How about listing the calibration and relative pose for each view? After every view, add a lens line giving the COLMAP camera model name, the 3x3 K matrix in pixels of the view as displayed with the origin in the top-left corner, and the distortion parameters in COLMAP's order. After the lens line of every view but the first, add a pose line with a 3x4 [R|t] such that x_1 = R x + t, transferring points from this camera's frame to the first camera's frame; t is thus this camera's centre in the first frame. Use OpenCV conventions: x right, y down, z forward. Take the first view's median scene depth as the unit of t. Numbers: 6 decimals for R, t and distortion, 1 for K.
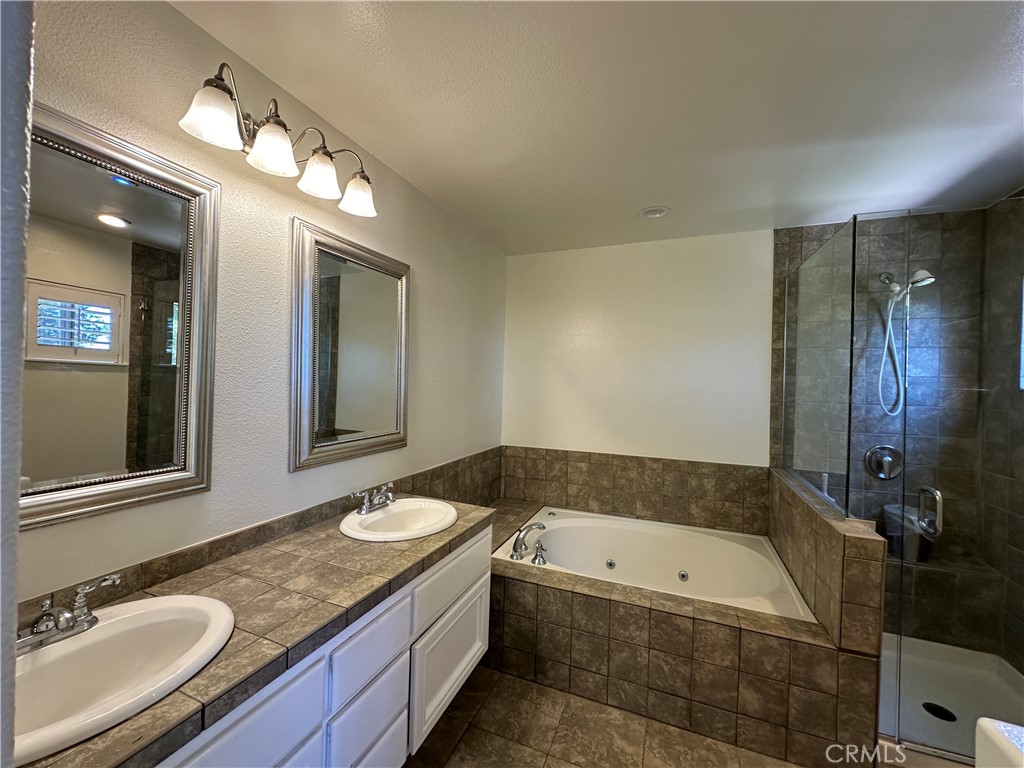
lens RADIAL K [[409.8, 0, 511.9], [0, 409.8, 382.6], [0, 0, 1]] dist [-0.004992, 0.000587]
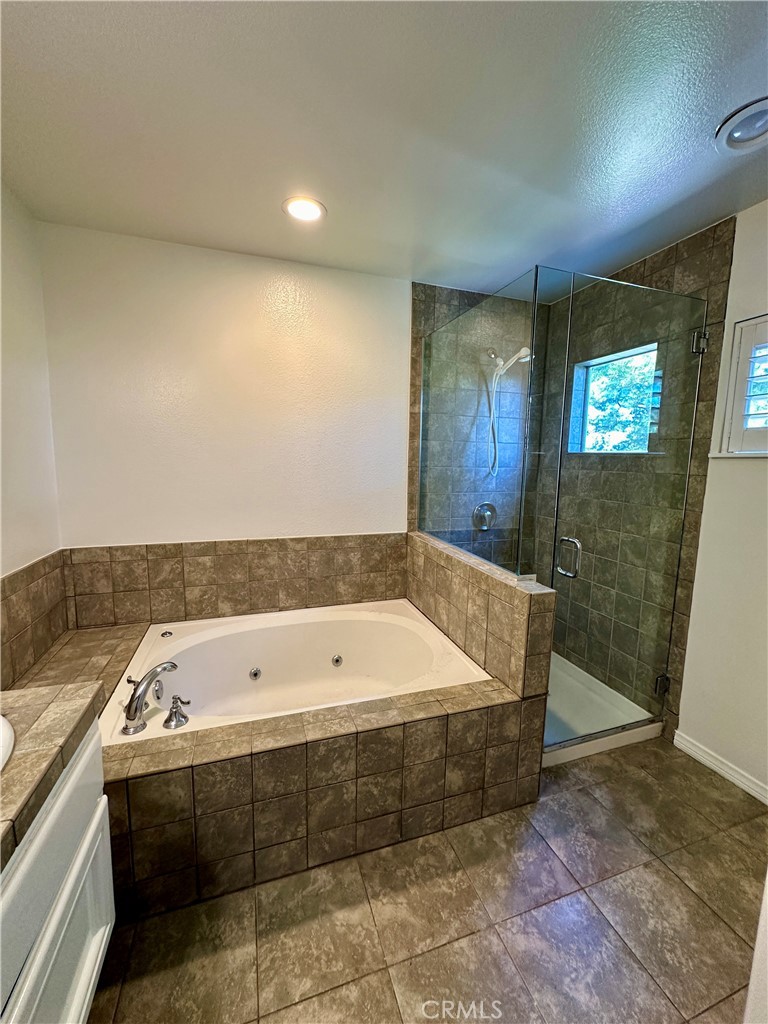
lens RADIAL K [[409.8, 0, 386.8], [0, 409.8, 511.9], [0, 0, 1]] dist [-0.004992, 0.000587]
pose [[0.758551, -0.095593, 0.644563, -0.068120], [0.002752, 0.989642, 0.143532, 0.013545], [-0.651607, -0.107103, 0.750957, 0.326660]]
